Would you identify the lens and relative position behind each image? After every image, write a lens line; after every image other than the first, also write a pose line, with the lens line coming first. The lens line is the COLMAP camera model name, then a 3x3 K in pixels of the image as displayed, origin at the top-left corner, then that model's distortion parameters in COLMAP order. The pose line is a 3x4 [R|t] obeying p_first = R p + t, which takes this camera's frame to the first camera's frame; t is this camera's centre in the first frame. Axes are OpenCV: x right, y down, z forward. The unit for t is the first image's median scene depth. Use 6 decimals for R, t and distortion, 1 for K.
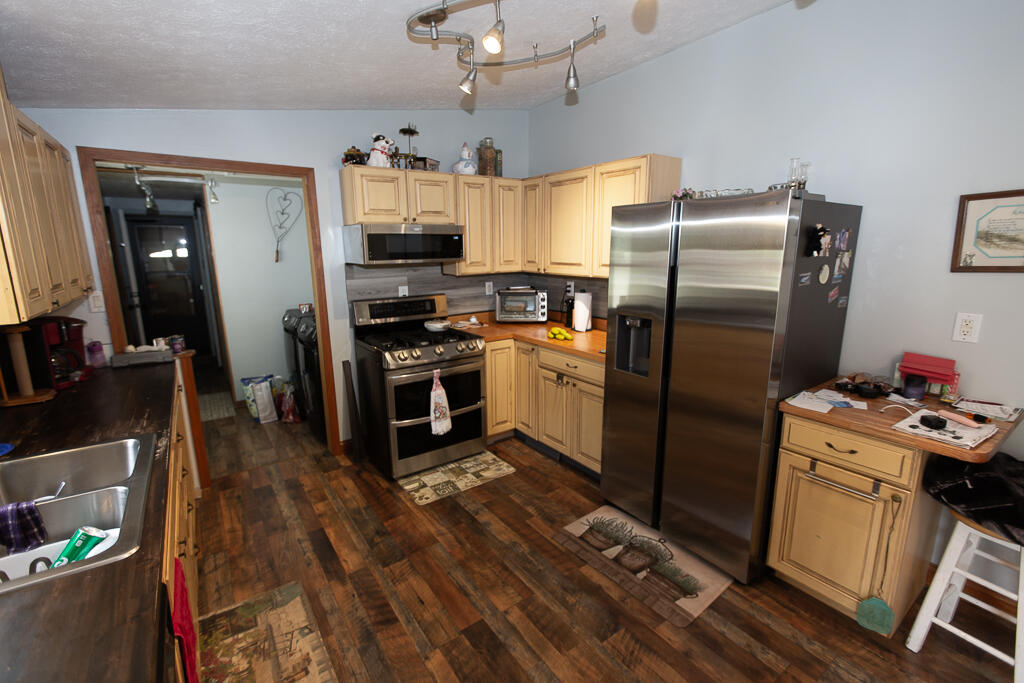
lens RADIAL K [[451.7, 0, 512.0], [0, 451.7, 337.7], [0, 0, 1]] dist [0.002508, -0.001097]
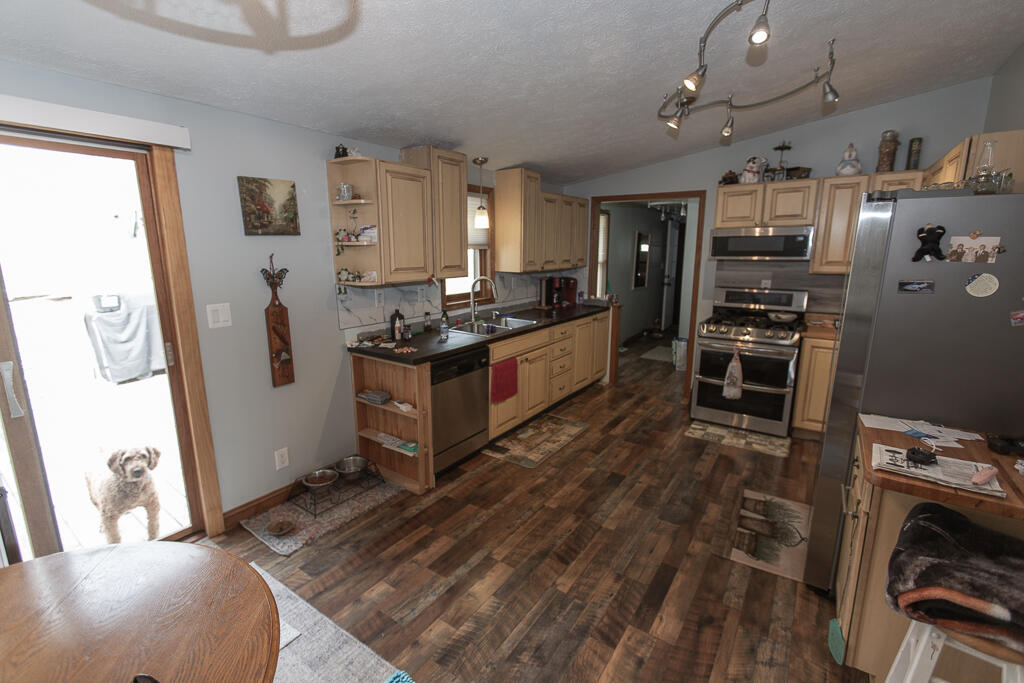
lens RADIAL K [[451.7, 0, 502.2], [0, 451.7, 339.9], [0, 0, 1]] dist [0.002508, -0.001097]
pose [[0.331299, 0.199947, -0.922097, 0.797200], [-0.189253, 0.971509, 0.142665, -0.000306], [0.924351, 0.127245, 0.359701, -0.040955]]
